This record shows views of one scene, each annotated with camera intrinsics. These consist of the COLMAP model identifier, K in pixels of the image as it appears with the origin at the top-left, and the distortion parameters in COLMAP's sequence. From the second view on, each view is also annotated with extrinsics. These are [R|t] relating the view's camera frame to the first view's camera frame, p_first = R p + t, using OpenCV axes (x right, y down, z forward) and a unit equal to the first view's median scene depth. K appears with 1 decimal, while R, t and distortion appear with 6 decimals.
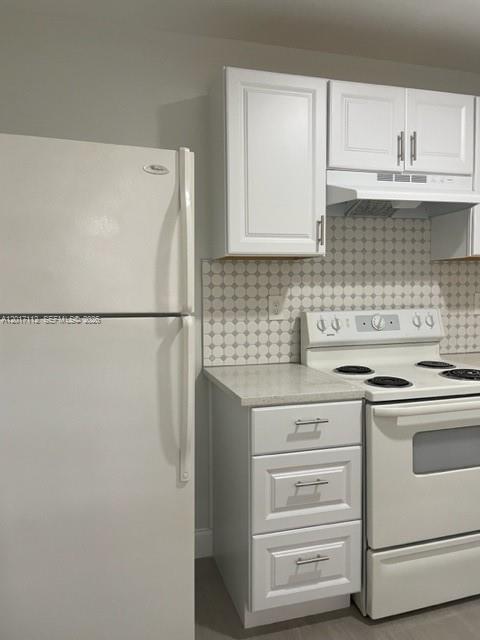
lens RADIAL K [[485.7, 0, 242.0], [0, 485.7, 311.8], [0, 0, 1]] dist [0.085258, -0.119700]
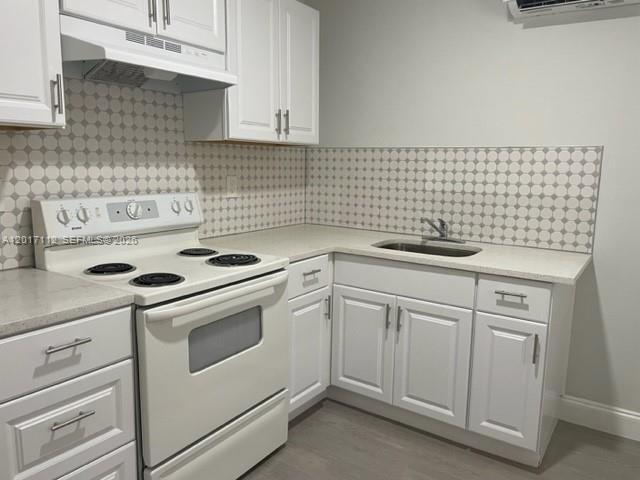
lens RADIAL K [[485.7, 0, 324.0], [0, 485.7, 238.9], [0, 0, 1]] dist [0.085258, -0.119700]
pose [[0.768023, -0.077892, 0.635668, -0.025193], [0.013728, 0.994350, 0.105258, -0.017085], [-0.640275, -0.072114, 0.764753, 0.128774]]
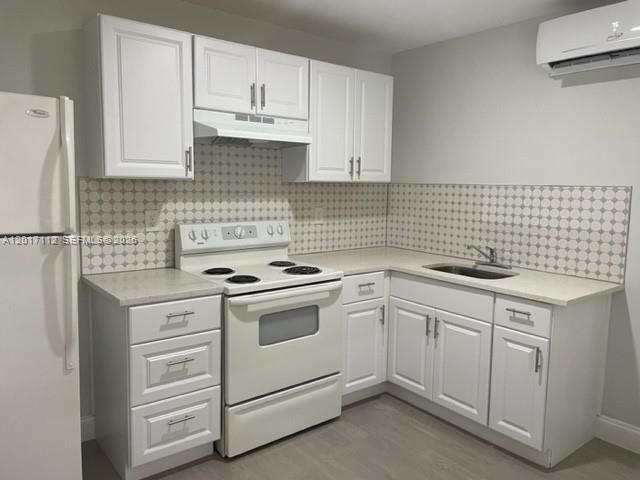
lens RADIAL K [[485.7, 0, 322.7], [0, 485.7, 233.8], [0, 0, 1]] dist [0.085258, -0.119700]
pose [[0.925683, -0.016044, 0.377960, 0.005458], [-0.002039, 0.998874, 0.047394, -0.038571], [-0.378295, -0.044643, 0.924608, -0.265071]]
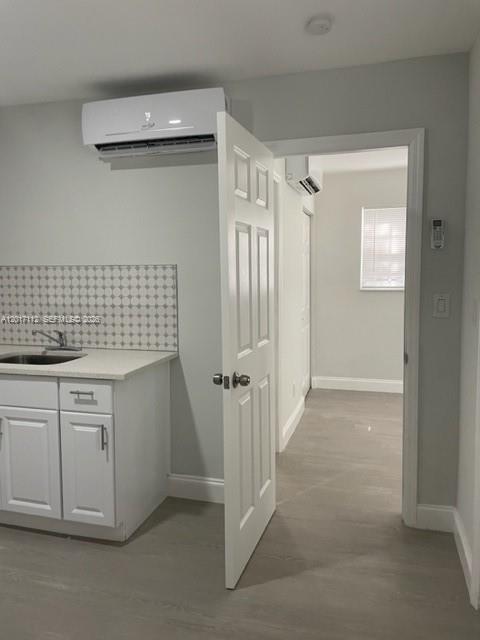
lens RADIAL K [[485.7, 0, 242.4], [0, 485.7, 311.2], [0, 0, 1]] dist [0.085258, -0.119700]
pose [[0.529237, -0.067813, 0.845760, 0.119339], [0.053482, 0.997485, 0.046512, -0.022279], [-0.846787, 0.020617, 0.531533, -0.297314]]
